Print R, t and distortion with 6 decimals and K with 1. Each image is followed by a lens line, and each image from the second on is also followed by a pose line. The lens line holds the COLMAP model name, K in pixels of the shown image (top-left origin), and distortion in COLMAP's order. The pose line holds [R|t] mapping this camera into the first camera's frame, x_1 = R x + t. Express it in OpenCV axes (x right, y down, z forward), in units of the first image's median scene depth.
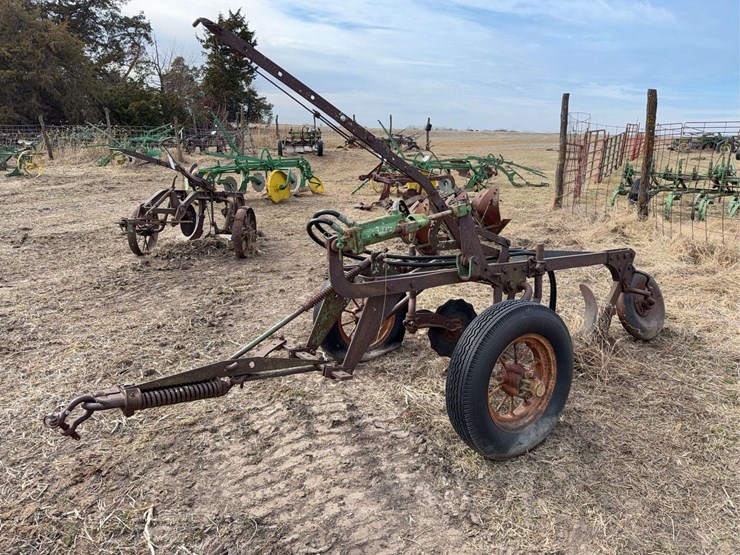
lens RADIAL K [[517.5, 0, 370.6], [0, 517.5, 279.4], [0, 0, 1]] dist [0.040558, -0.060557]
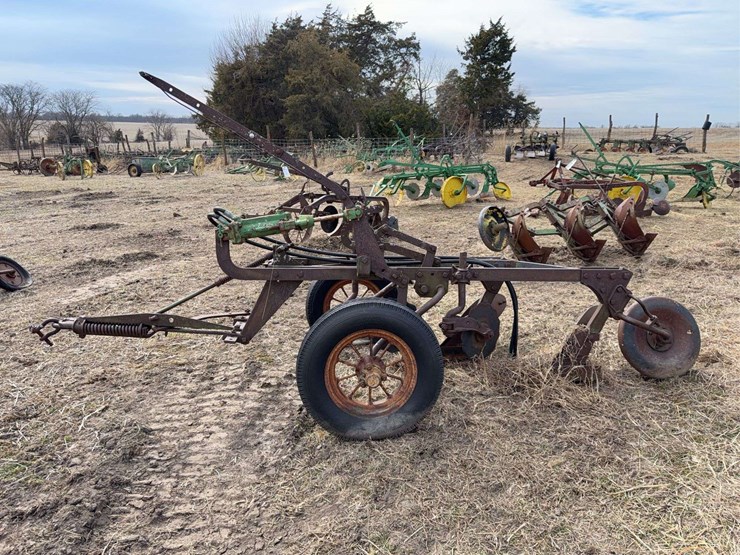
lens RADIAL K [[518.2, 0, 364.3], [0, 518.2, 276.8], [0, 0, 1]] dist [0.033949, -0.045930]
pose [[0.872176, 0.095453, -0.479789, 0.059378], [-0.102857, 0.994636, 0.010903, -0.000953], [0.478257, 0.039841, 0.877316, 0.003172]]
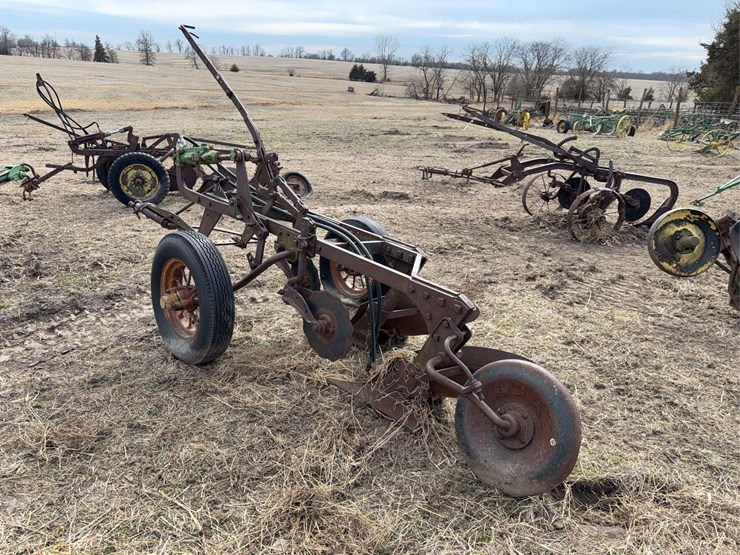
lens RADIAL K [[517.5, 0, 370.6], [0, 517.5, 279.4], [0, 0, 1]] dist [0.040558, -0.060557]
pose [[0.188137, 0.325315, -0.926701, 0.110859], [-0.298936, 0.917749, 0.261483, -0.021286], [0.935544, 0.227829, 0.269911, 0.081260]]
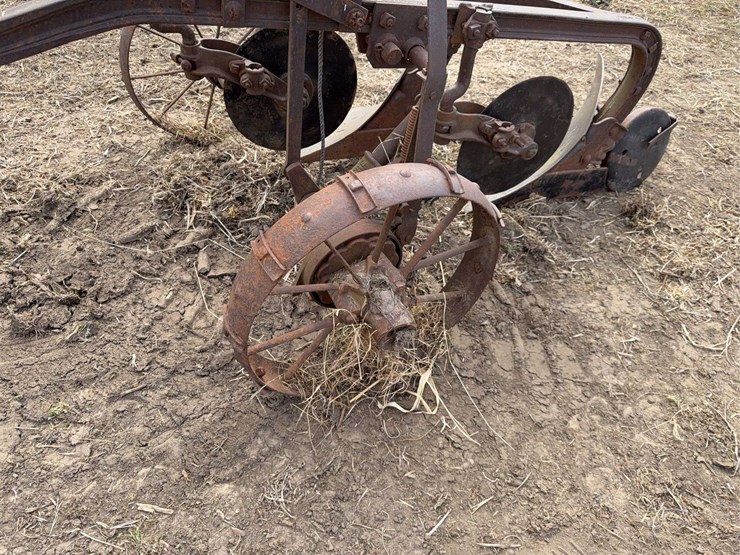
lens RADIAL K [[518.2, 0, 364.3], [0, 518.2, 276.8], [0, 0, 1]] dist [0.033949, -0.045930]
pose [[0.508806, 0.633541, -0.582874, -0.027451], [-0.310407, 0.766534, 0.562204, -0.038520], [0.802972, -0.105125, 0.586672, 0.175582]]
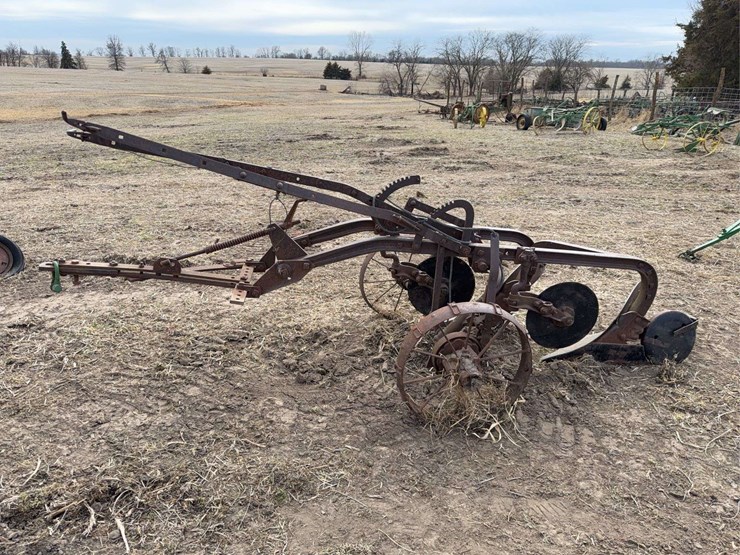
lens RADIAL K [[517.5, 0, 370.6], [0, 517.5, 279.4], [0, 0, 1]] dist [0.040558, -0.060557]
pose [[0.222923, 0.320468, -0.920655, 0.014416], [-0.265417, 0.928694, 0.259000, -0.045096], [0.938008, 0.186620, 0.292085, 0.160100]]
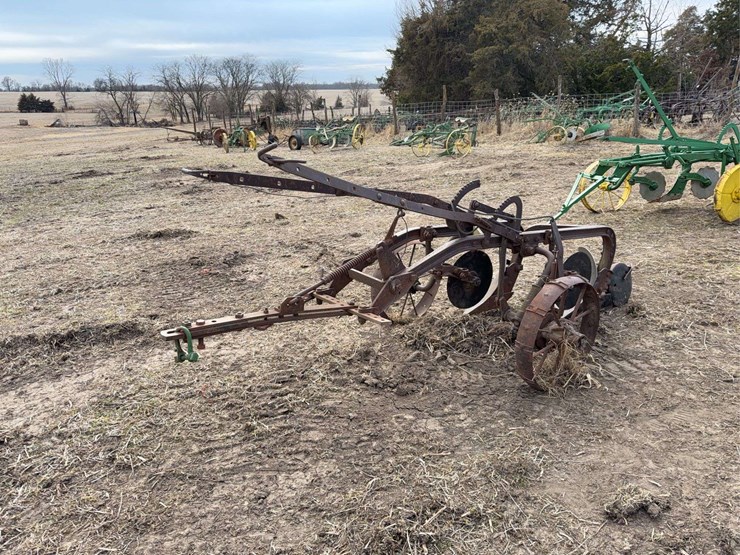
lens RADIAL K [[517.5, 0, 370.6], [0, 517.5, 279.4], [0, 0, 1]] dist [0.040558, -0.060557]
pose [[0.657053, 0.192230, -0.728923, -0.006029], [-0.149461, 0.980965, 0.123974, -0.032767], [0.738880, 0.027488, 0.673277, 0.113702]]
